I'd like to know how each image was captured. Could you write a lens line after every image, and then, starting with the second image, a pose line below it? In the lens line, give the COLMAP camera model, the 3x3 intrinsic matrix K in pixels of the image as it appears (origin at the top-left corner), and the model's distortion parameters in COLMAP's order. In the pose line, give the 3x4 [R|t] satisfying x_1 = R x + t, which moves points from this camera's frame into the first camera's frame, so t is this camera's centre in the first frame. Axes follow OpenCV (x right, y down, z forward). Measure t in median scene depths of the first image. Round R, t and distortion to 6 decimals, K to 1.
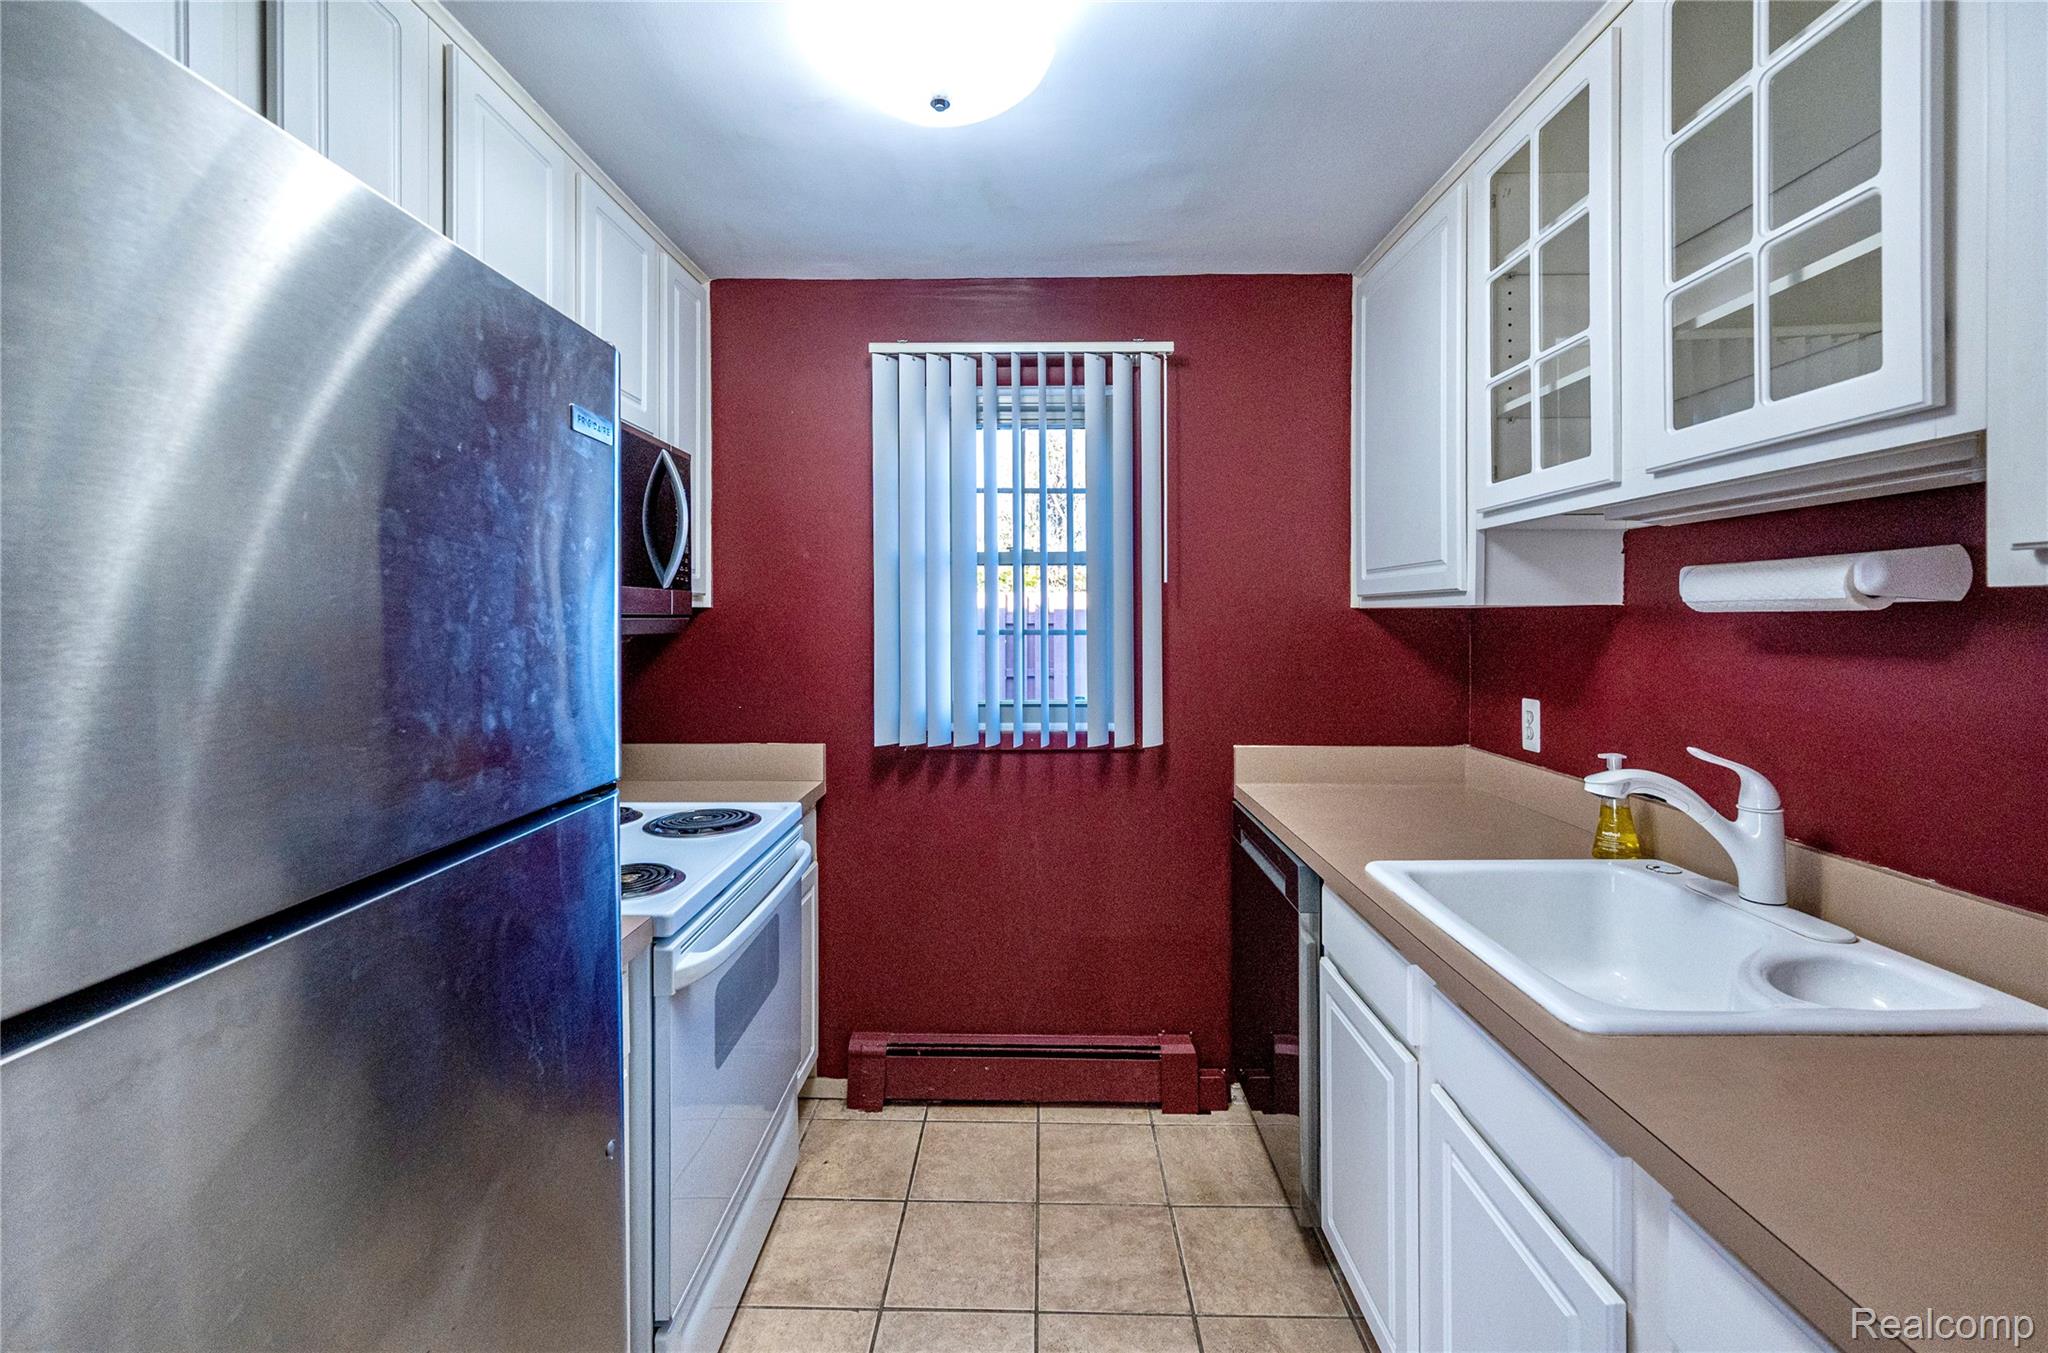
lens RADIAL K [[854.5, 0, 1010.6], [0, 854.5, 622.2], [0, 0, 1]] dist [-0.001554, 0.001709]
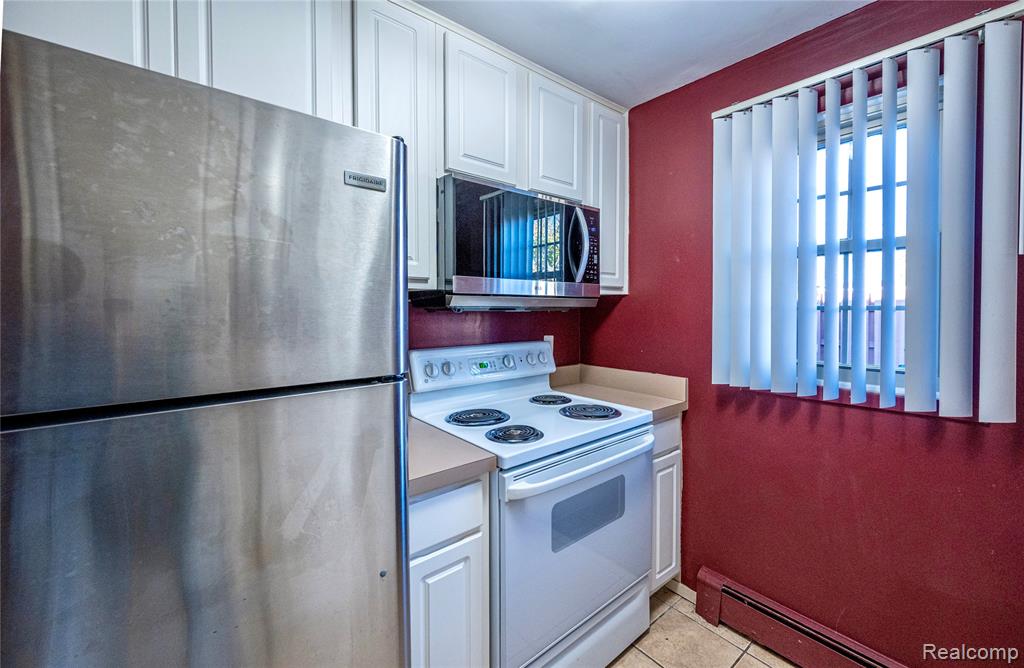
lens RADIAL K [[412.9, 0, 535.8], [0, 412.9, 319.5], [0, 0, 1]] dist [0.000823, -0.000479]
pose [[0.654123, 0.018289, -0.756167, 0.194151], [-0.006245, 0.999804, 0.018780, 0.022093], [0.756363, -0.007562, 0.654109, 0.310923]]
